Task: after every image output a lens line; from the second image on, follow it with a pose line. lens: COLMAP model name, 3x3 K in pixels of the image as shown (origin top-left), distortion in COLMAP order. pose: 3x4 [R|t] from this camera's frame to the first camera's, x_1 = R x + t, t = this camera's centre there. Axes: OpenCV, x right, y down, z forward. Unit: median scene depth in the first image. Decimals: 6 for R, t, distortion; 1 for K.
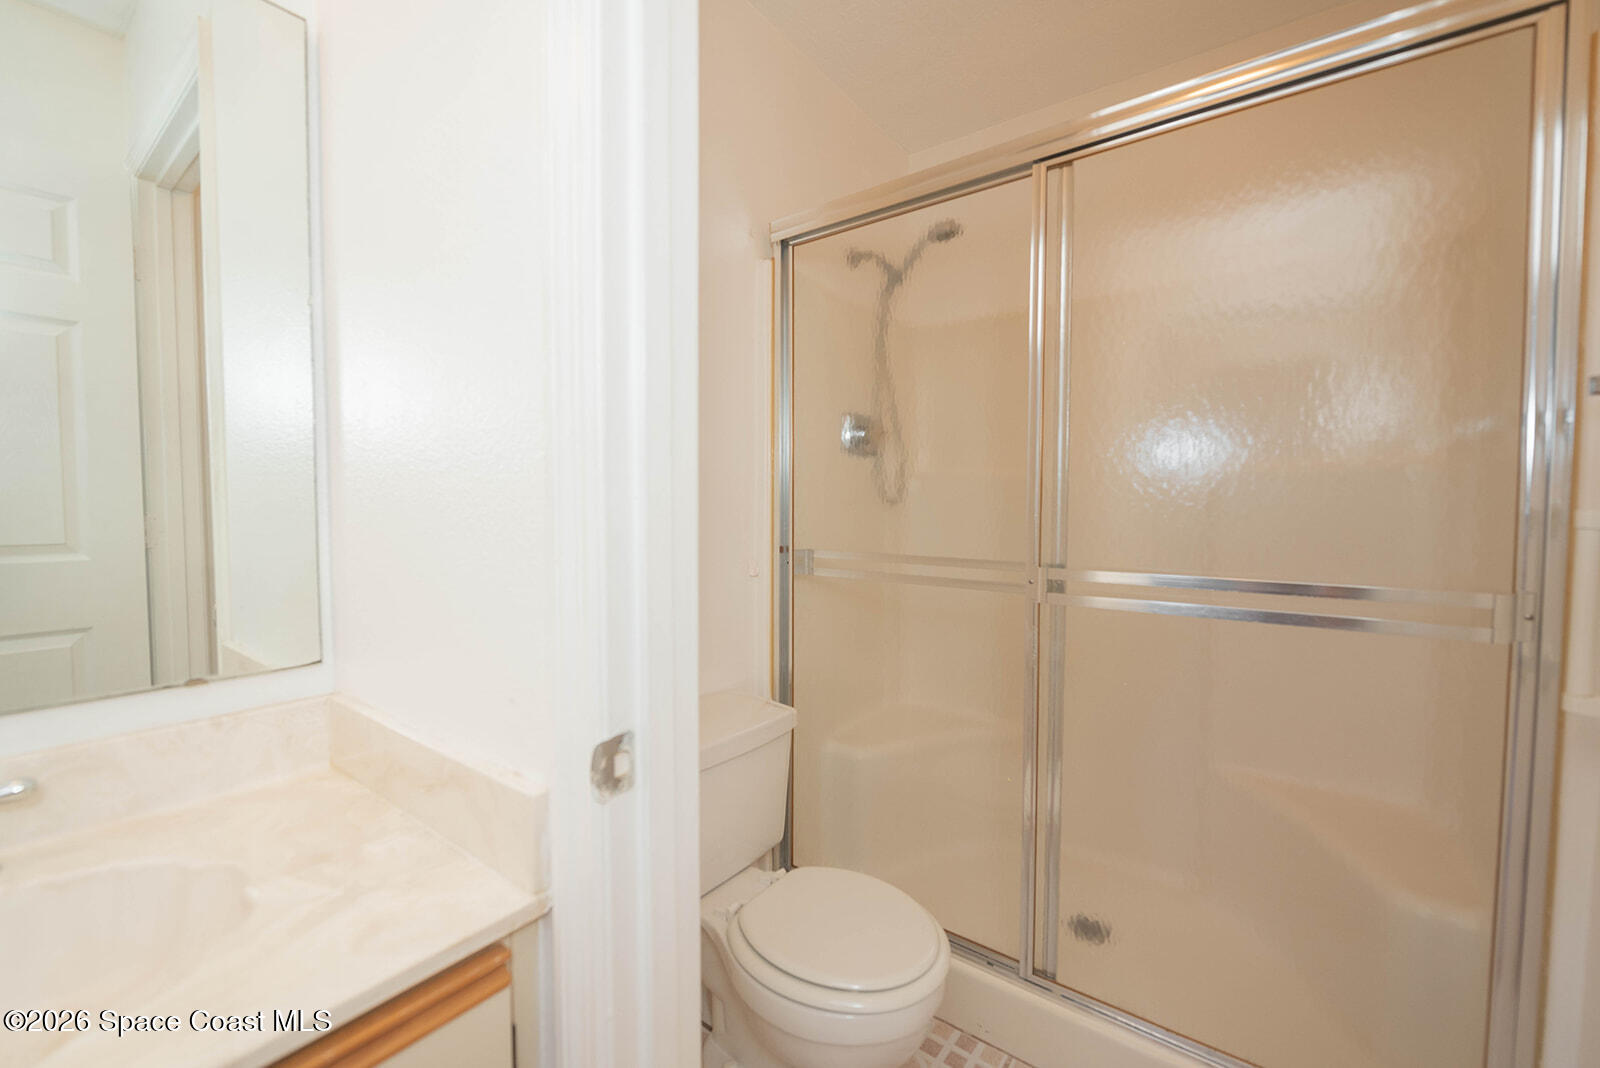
lens RADIAL K [[662.6, 0, 800.7], [0, 662.6, 535.7], [0, 0, 1]] dist [0.002474, -0.001359]
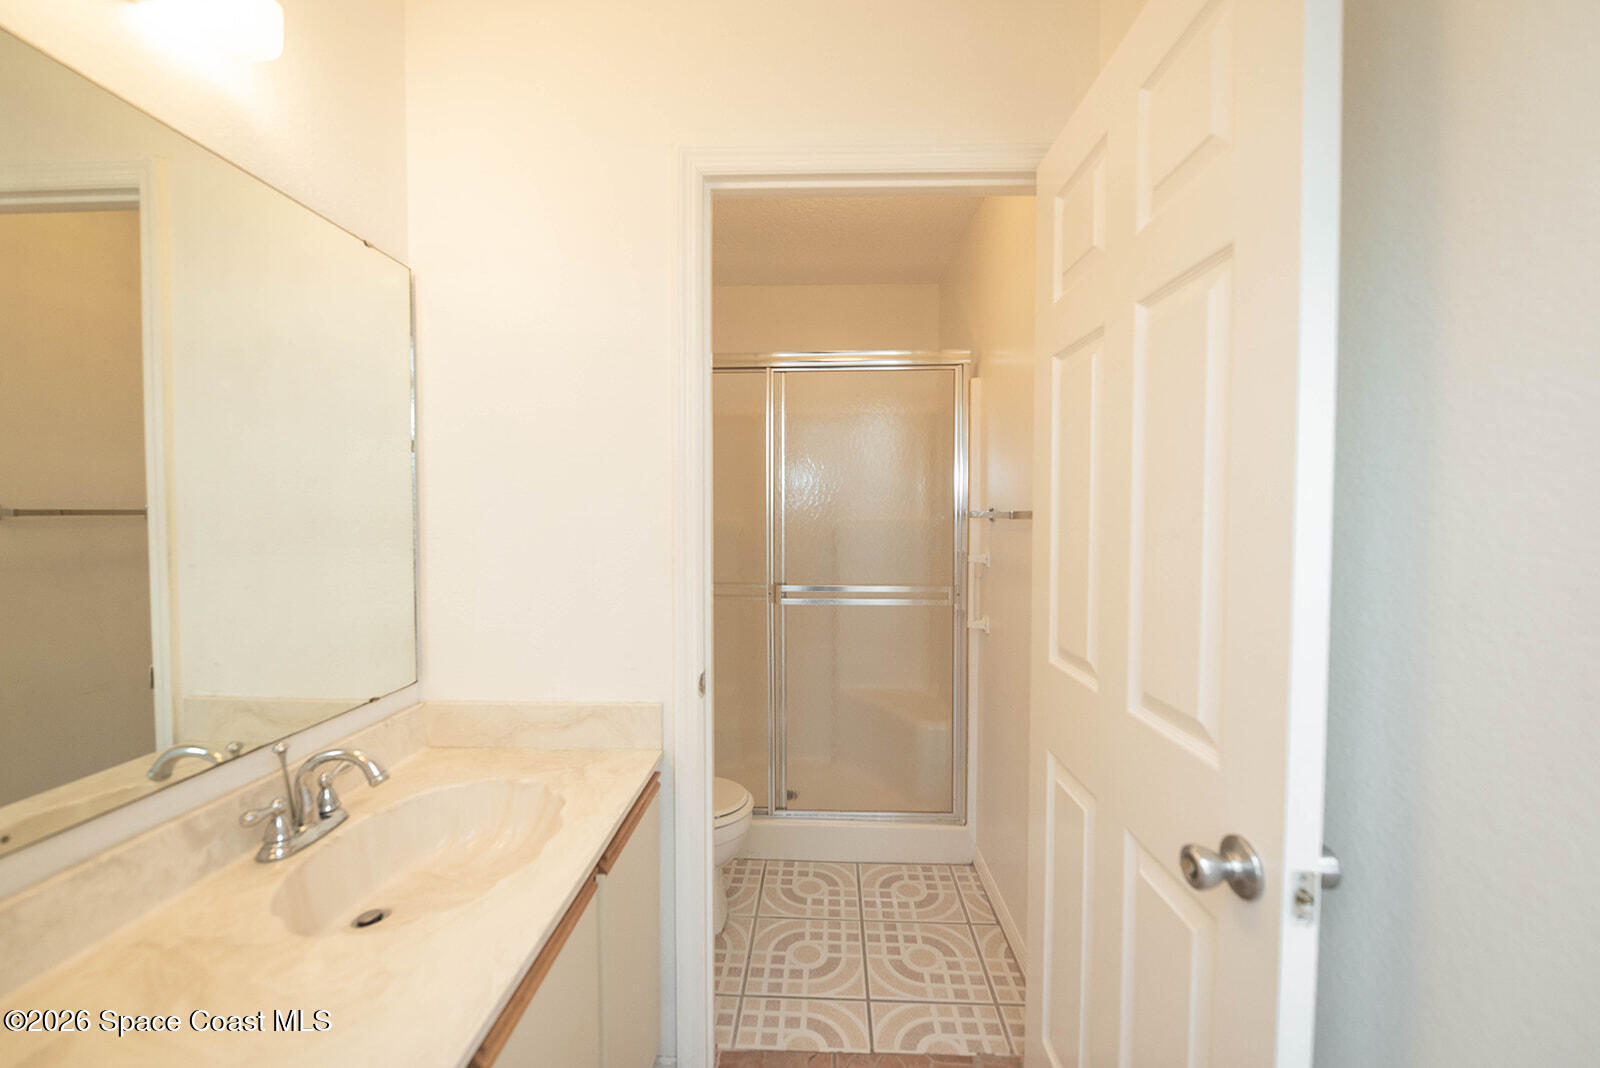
lens RADIAL K [[662.6, 0, 798.2], [0, 662.6, 532.8], [0, 0, 1]] dist [0.002474, -0.001359]
pose [[0.828845, -0.021510, 0.559065, -0.844025], [0.034274, 0.999336, -0.012365, -0.106249], [-0.558428, 0.029410, 0.829032, -0.788534]]
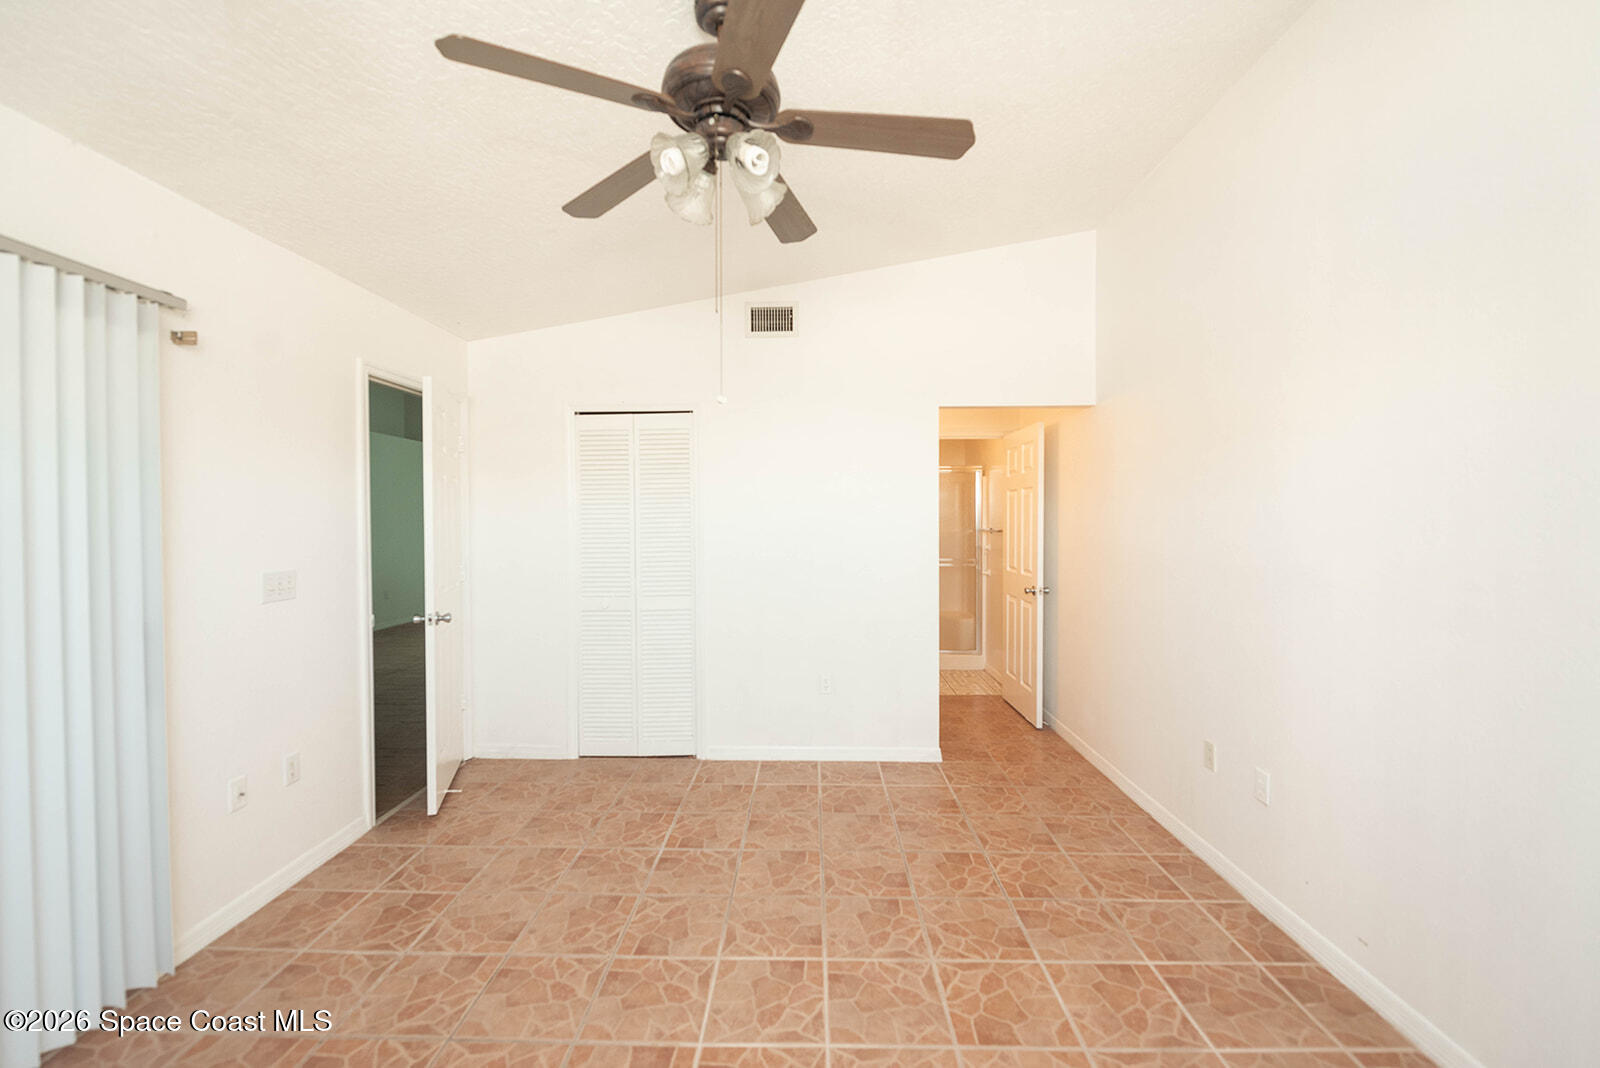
lens RADIAL K [[662.6, 0, 803.2], [0, 662.6, 530.7], [0, 0, 1]] dist [0.002474, -0.001359]
pose [[0.823239, -0.016583, 0.567452, -4.013990], [0.044003, 0.998430, -0.034662, -0.035285], [-0.565986, 0.053505, 0.822677, -3.406350]]
